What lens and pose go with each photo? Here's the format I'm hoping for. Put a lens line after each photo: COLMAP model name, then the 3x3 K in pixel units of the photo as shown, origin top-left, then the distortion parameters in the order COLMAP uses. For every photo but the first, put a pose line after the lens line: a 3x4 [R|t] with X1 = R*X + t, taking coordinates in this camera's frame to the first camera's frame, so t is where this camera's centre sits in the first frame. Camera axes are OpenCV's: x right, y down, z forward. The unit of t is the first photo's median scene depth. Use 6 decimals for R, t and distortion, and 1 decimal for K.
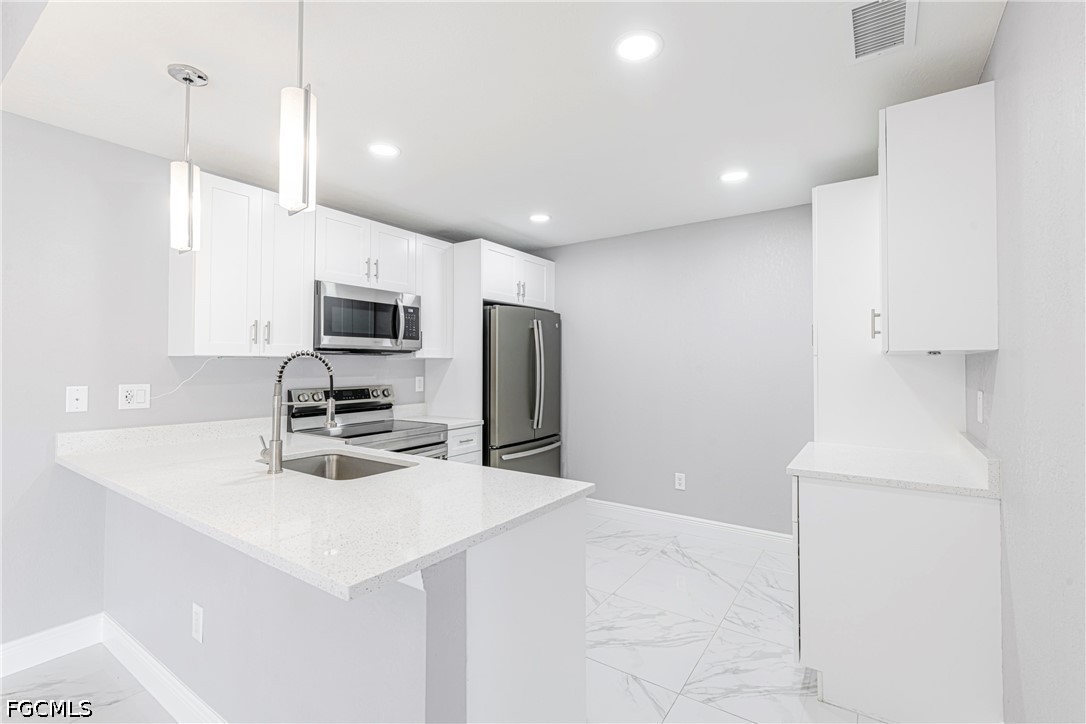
lens RADIAL K [[475.9, 0, 541.3], [0, 475.9, 354.8], [0, 0, 1]] dist [-0.009157, -0.000320]
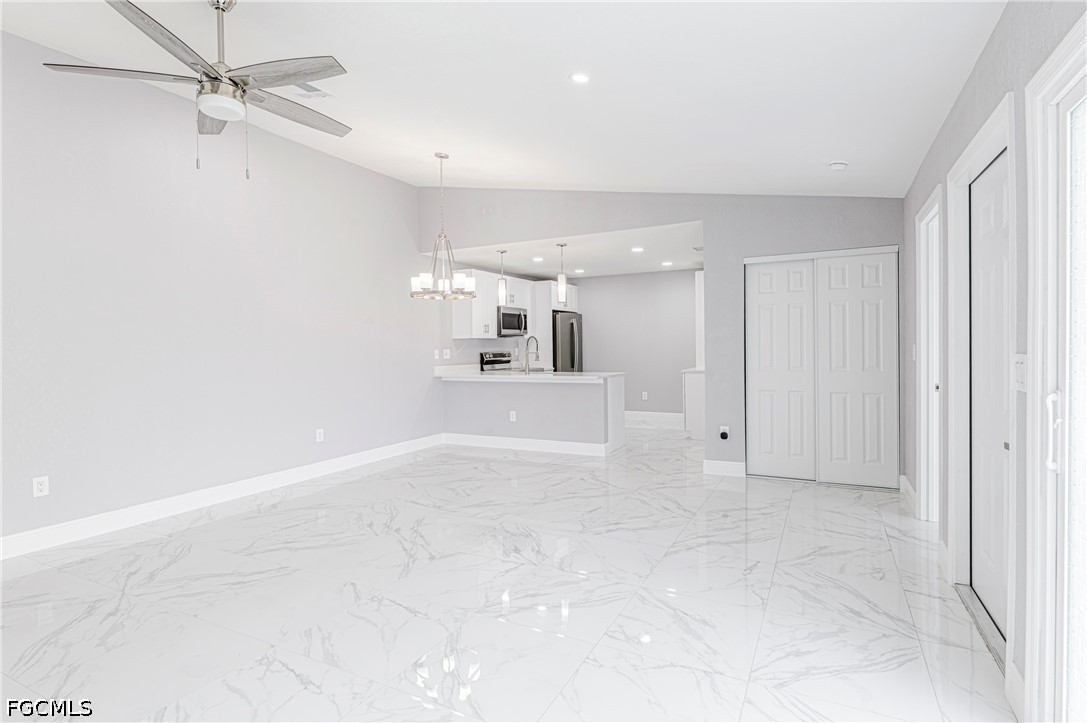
lens RADIAL K [[544.2, 0, 543.5], [0, 544.2, 361.5], [0, 0, 1]] dist [0.027037, 0.000149]
pose [[0.992257, -0.027559, 0.121107, -0.508597], [0.022585, 0.998852, 0.042248, 0.009992], [-0.122132, -0.039186, 0.991740, -1.531116]]
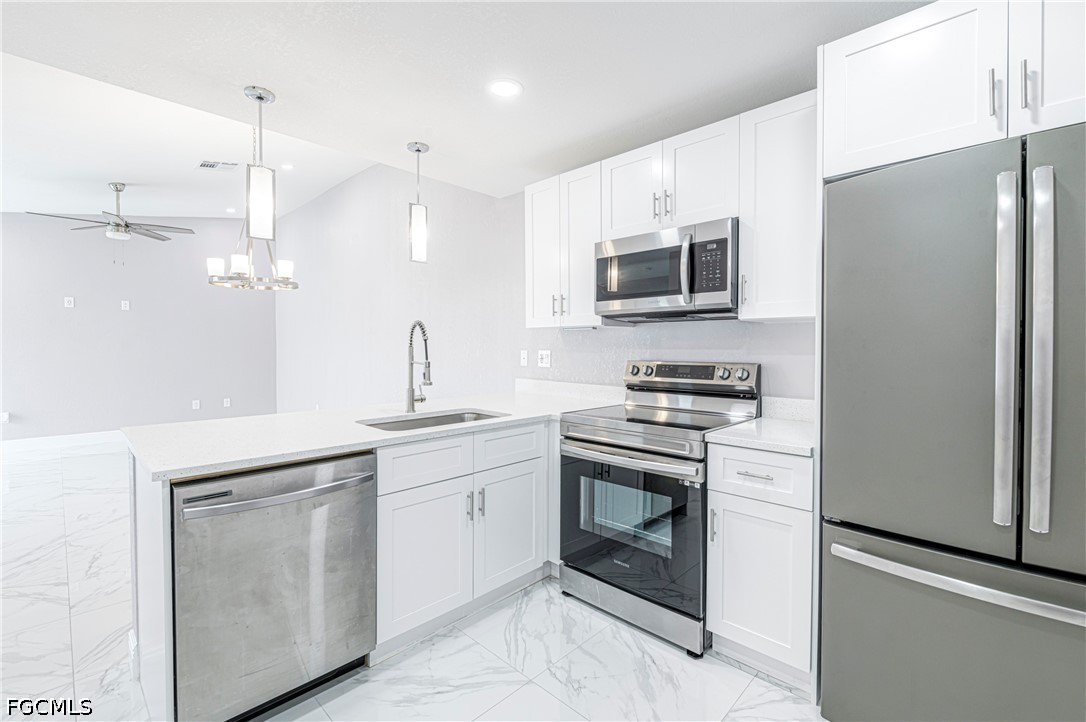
lens RADIAL K [[475.9, 0, 541.3], [0, 475.9, 353.8], [0, 0, 1]] dist [-0.009157, -0.000320]
pose [[-0.170396, 0.010180, -0.985323, 0.402885], [0.013235, 0.999880, 0.008041, 0.045222], [0.985287, -0.011670, -0.170511, 0.904172]]
